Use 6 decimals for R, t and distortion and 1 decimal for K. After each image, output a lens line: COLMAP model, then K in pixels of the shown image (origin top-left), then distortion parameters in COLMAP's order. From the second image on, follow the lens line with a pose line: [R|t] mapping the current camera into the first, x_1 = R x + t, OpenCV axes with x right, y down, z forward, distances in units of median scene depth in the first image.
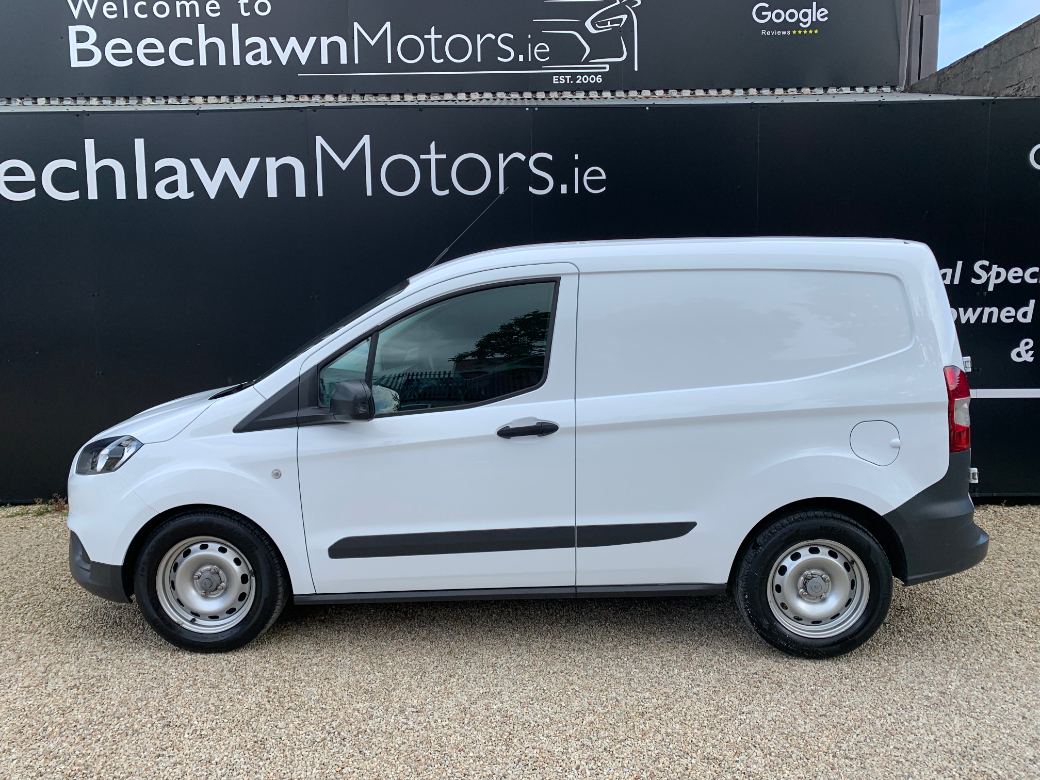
lens RADIAL K [[798.8, 0, 518.4], [0, 798.8, 503.7], [0, 0, 1]] dist [0.036616, -0.009554]
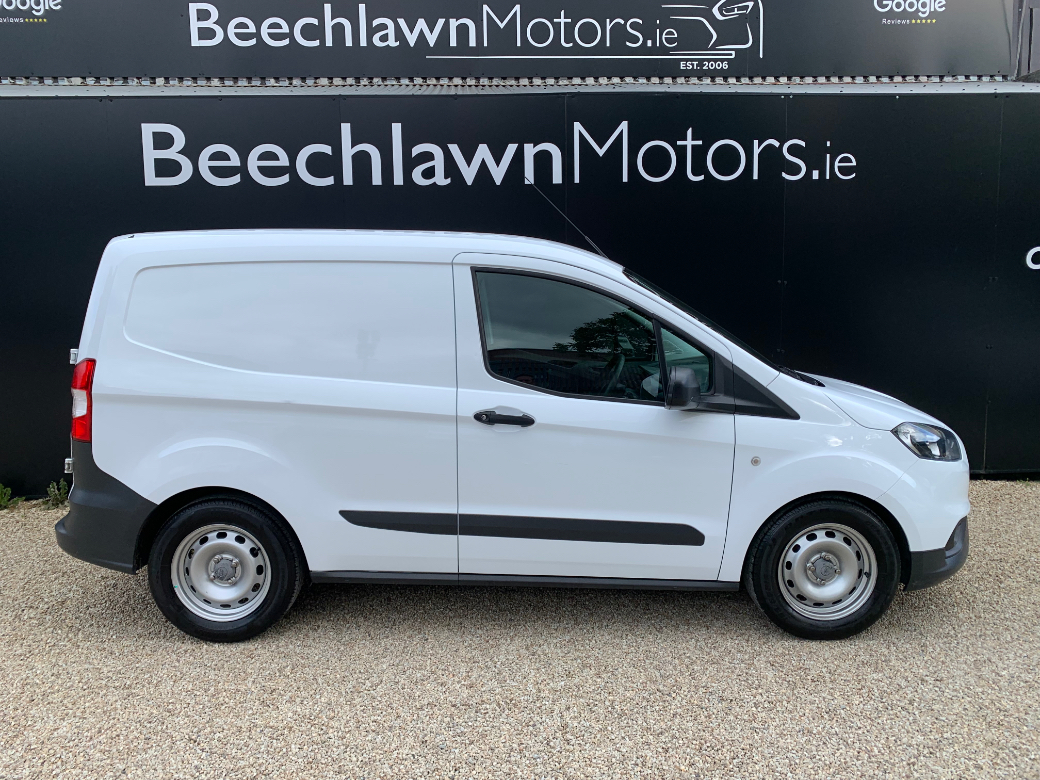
lens RADIAL K [[793.3, 0, 522.5], [0, 793.3, 497.4], [0, 0, 1]] dist [0.038125, -0.011447]
pose [[0.998427, -0.012667, 0.054617, -0.215398], [0.011956, 0.999840, 0.013328, -0.002691], [-0.054777, -0.012654, 0.998418, 0.004785]]
